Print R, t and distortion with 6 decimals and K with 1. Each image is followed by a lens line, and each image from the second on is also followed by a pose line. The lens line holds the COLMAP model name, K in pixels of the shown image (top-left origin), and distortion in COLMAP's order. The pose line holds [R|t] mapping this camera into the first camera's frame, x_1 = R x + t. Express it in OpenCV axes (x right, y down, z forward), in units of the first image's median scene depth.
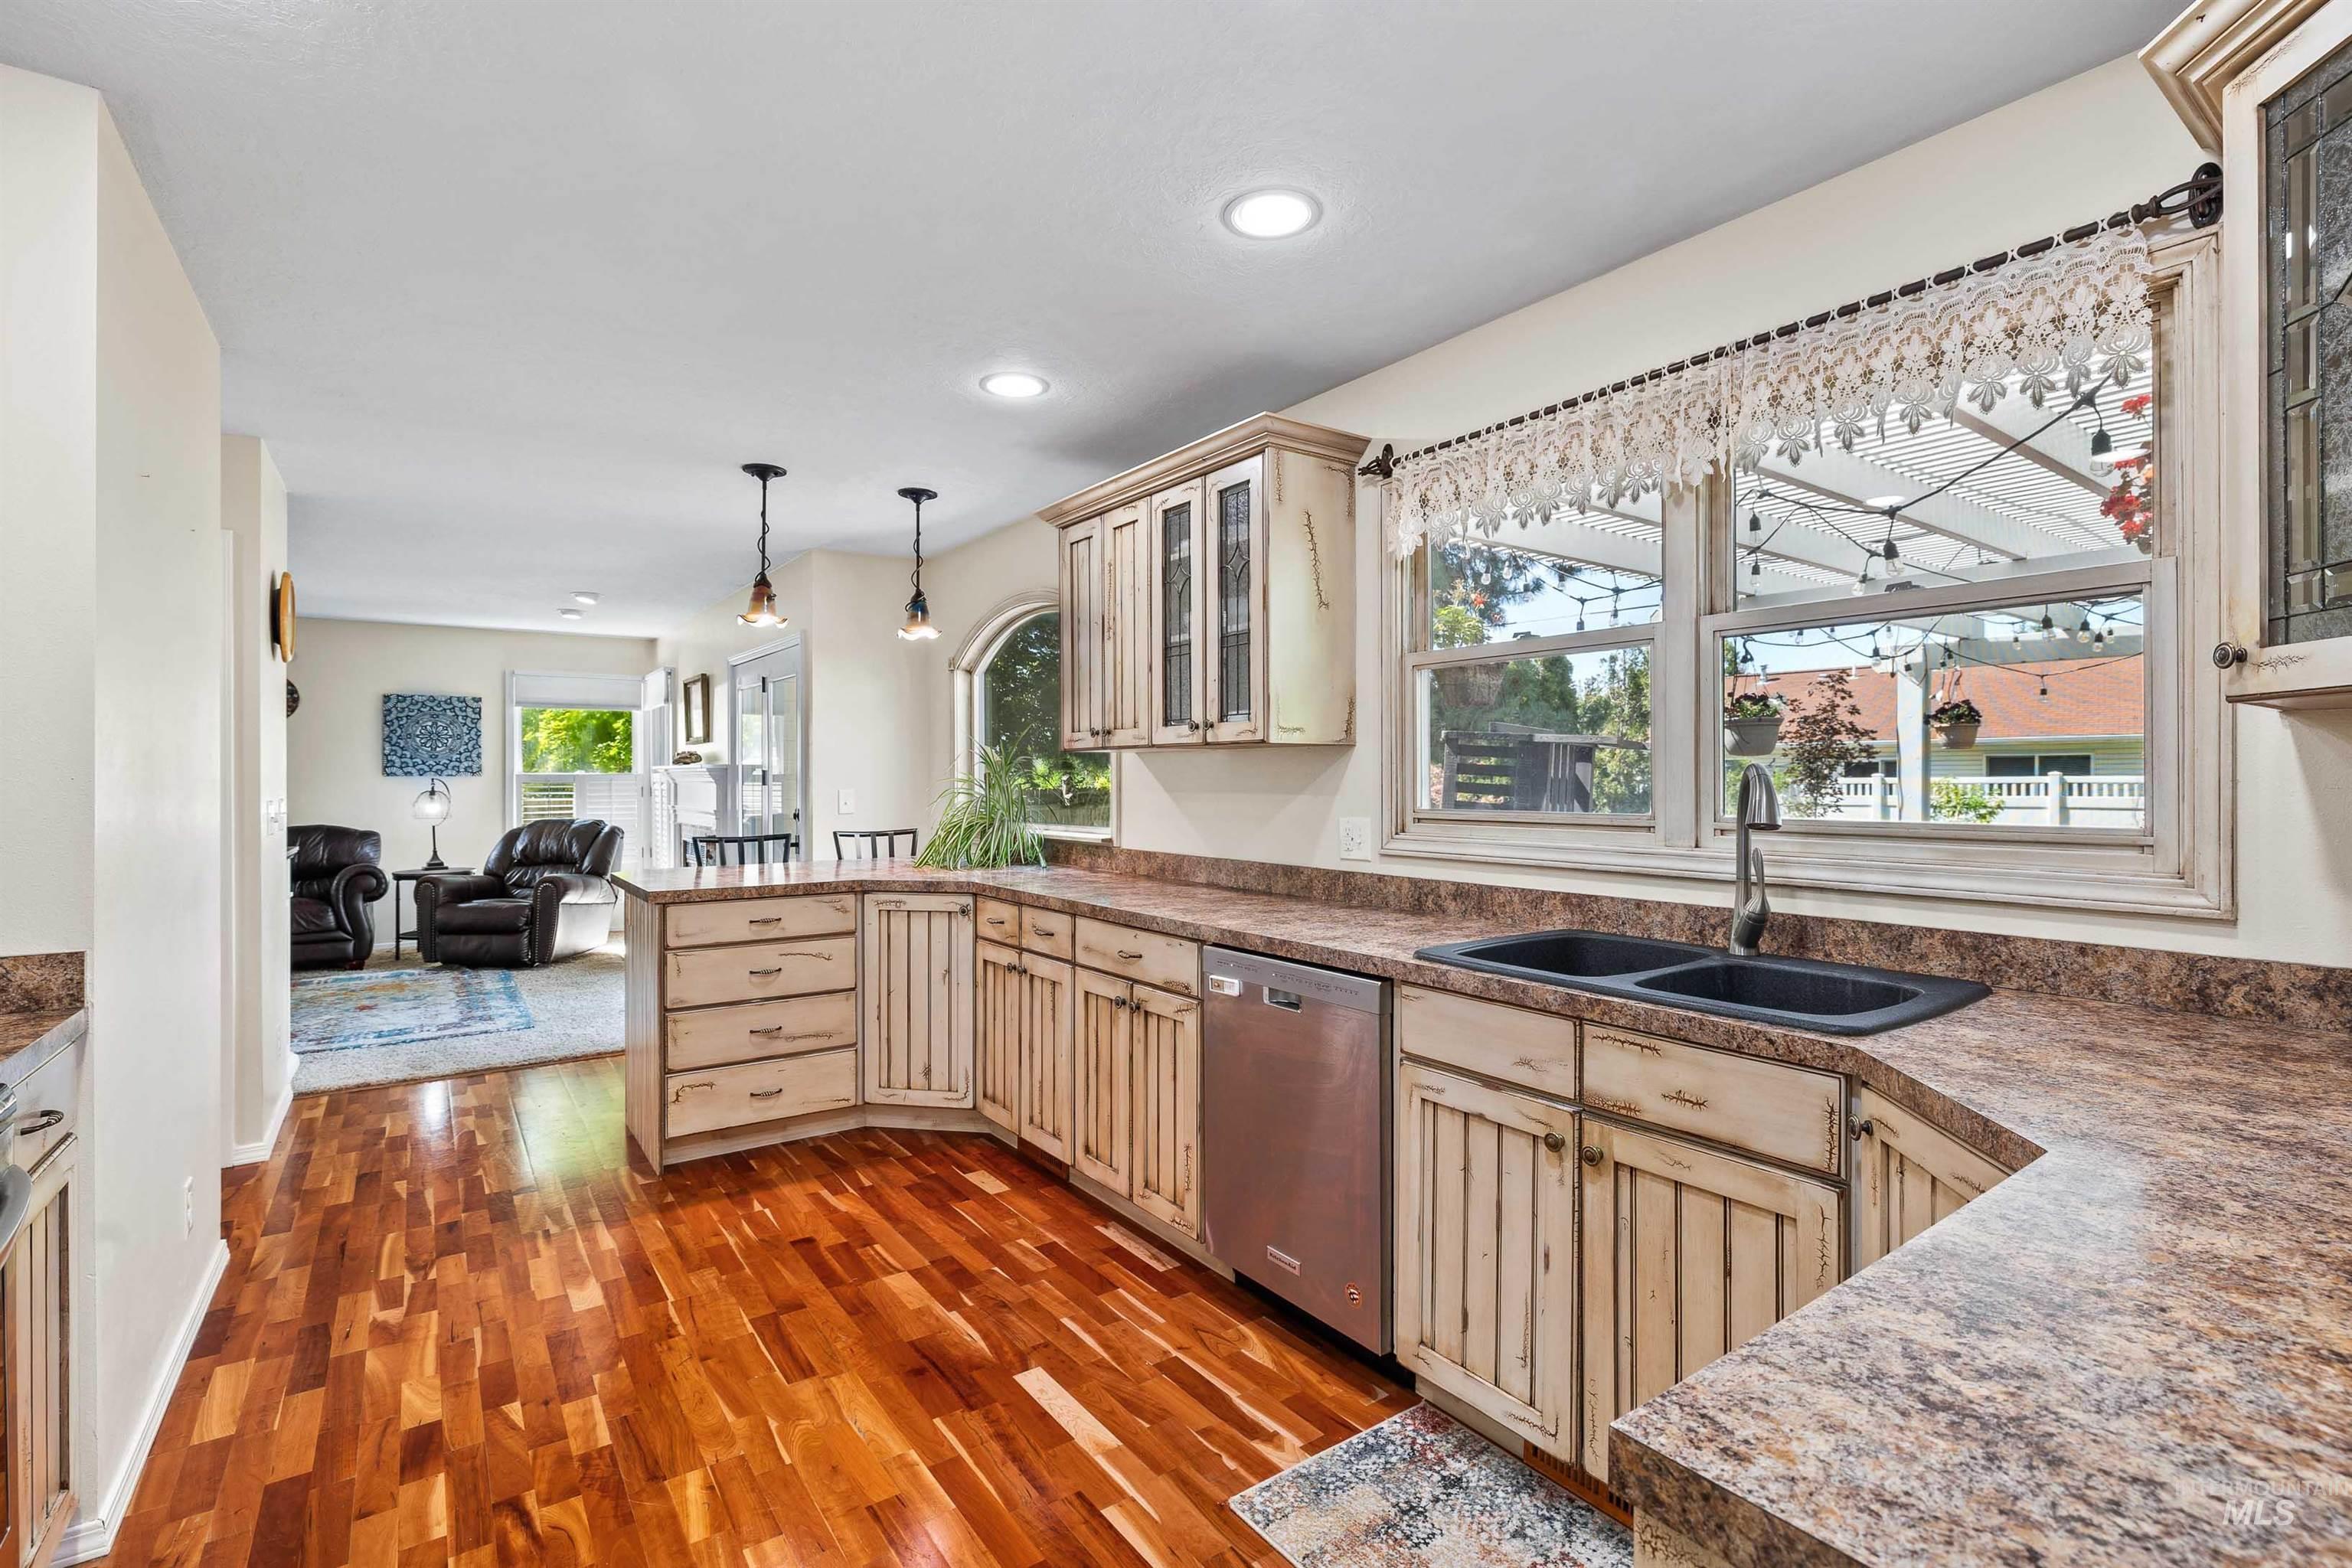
lens RADIAL K [[1063.0, 0, 1173.5], [0, 1063.0, 777.2], [0, 0, 1]] dist [-0.014142, 0.000097]
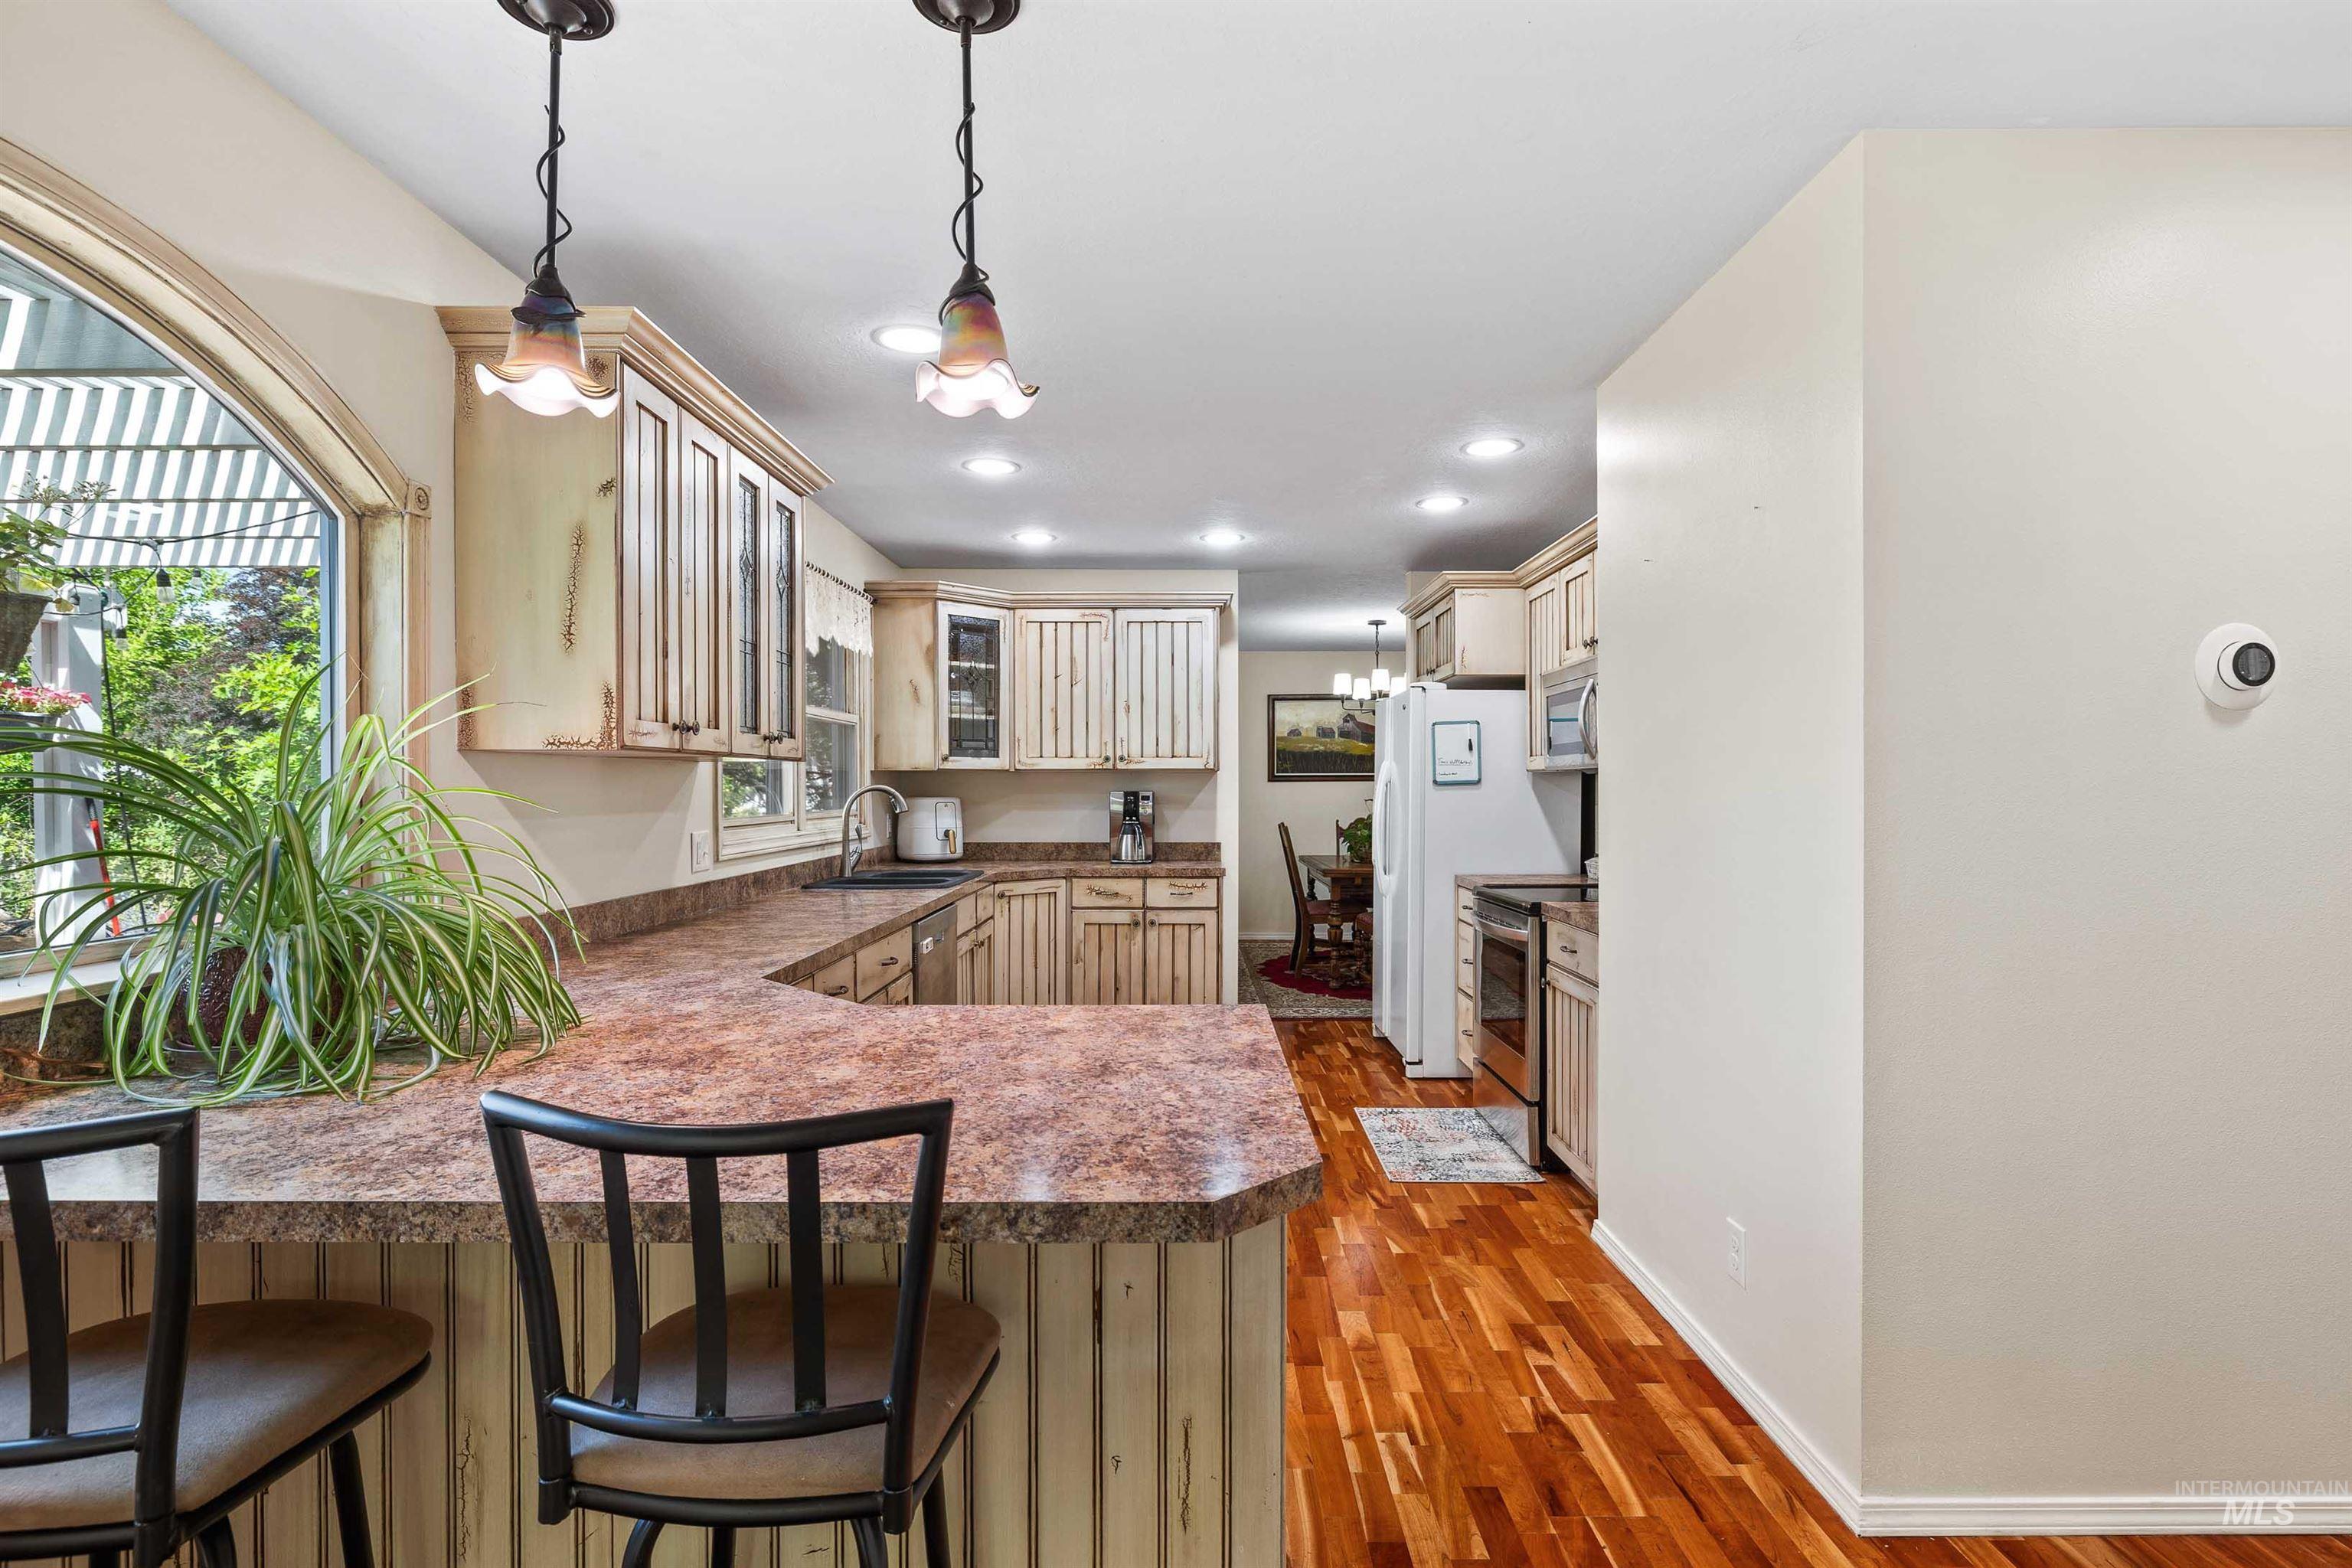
lens RADIAL K [[1162.4, 0, 1185.5], [0, 1162.4, 794.2], [0, 0, 1]] dist [-0.002774, 0.000054]
pose [[-0.814740, -0.002408, 0.579821, -1.015866], [0.001554, 0.999979, 0.006337, -0.005676], [-0.579824, 0.006064, -0.814719, 1.895650]]
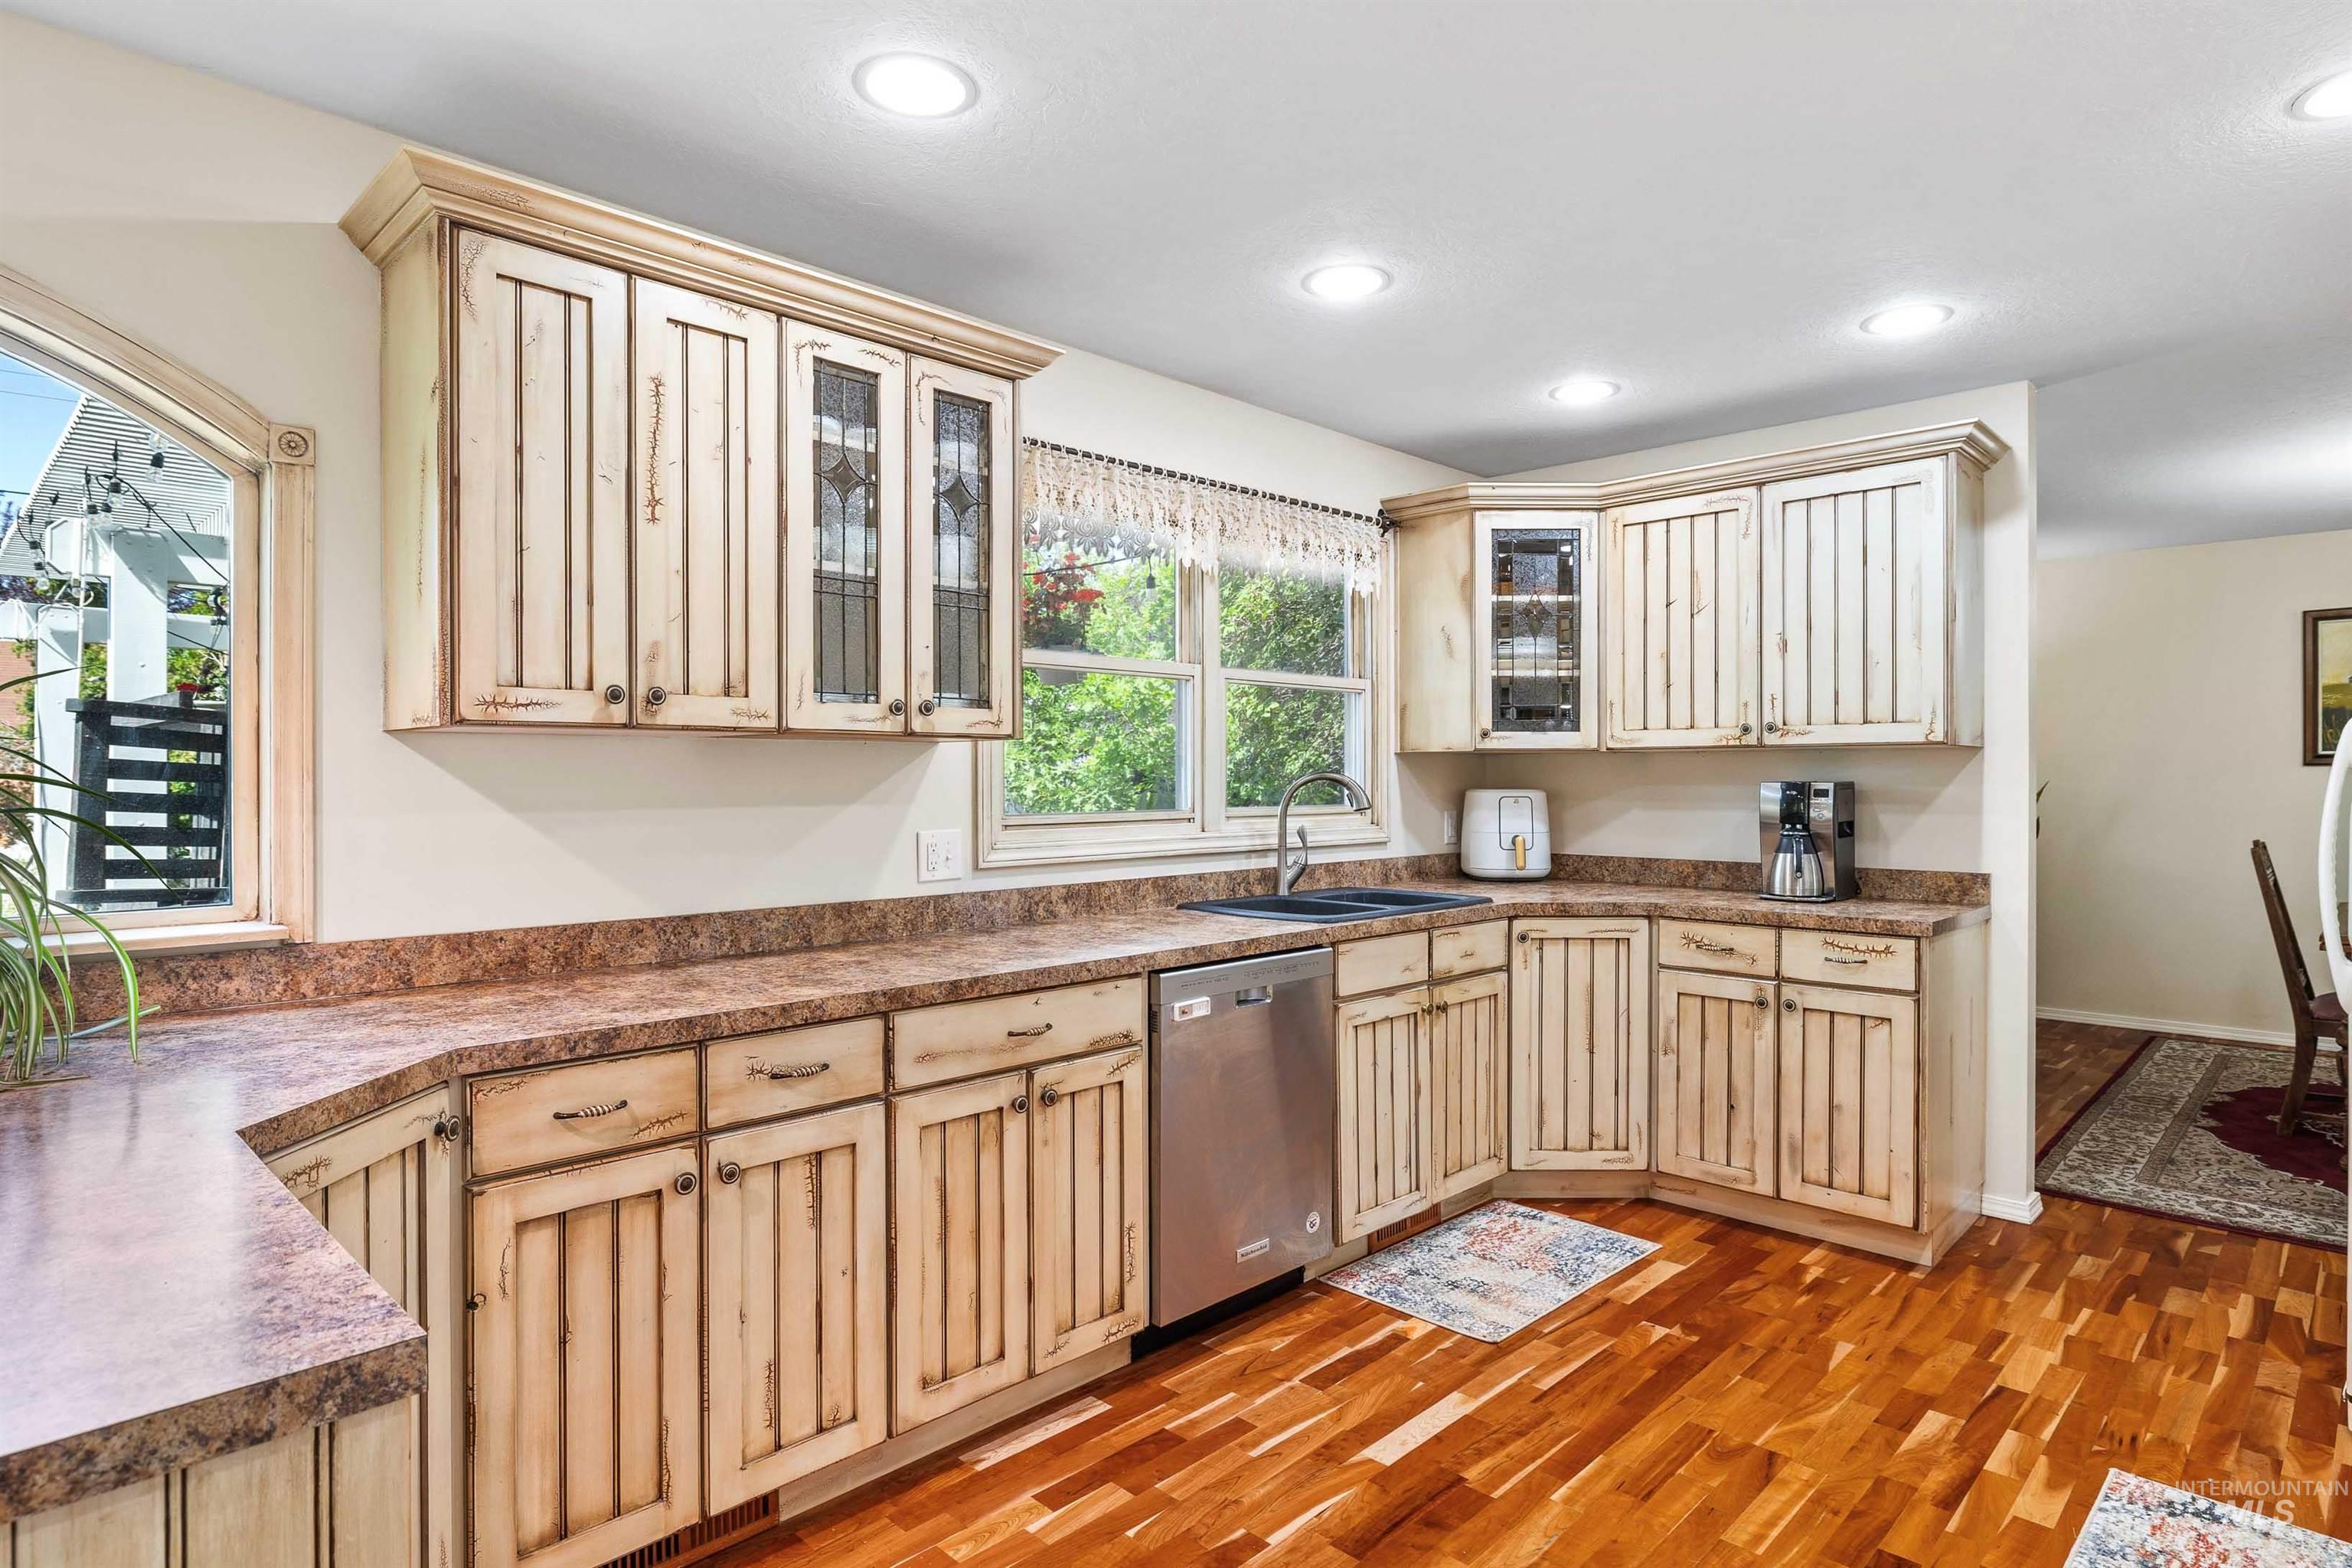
lens RADIAL K [[1263.8, 0, 1172.8], [0, 1263.8, 780.2], [0, 0, 1]] dist [-0.006108, 0.001142]
pose [[-0.170754, -0.000939, 0.985313, -0.960371], [0.002087, 0.999997, 0.001315, -0.002368], [-0.985312, 0.002281, -0.170751, 1.130465]]
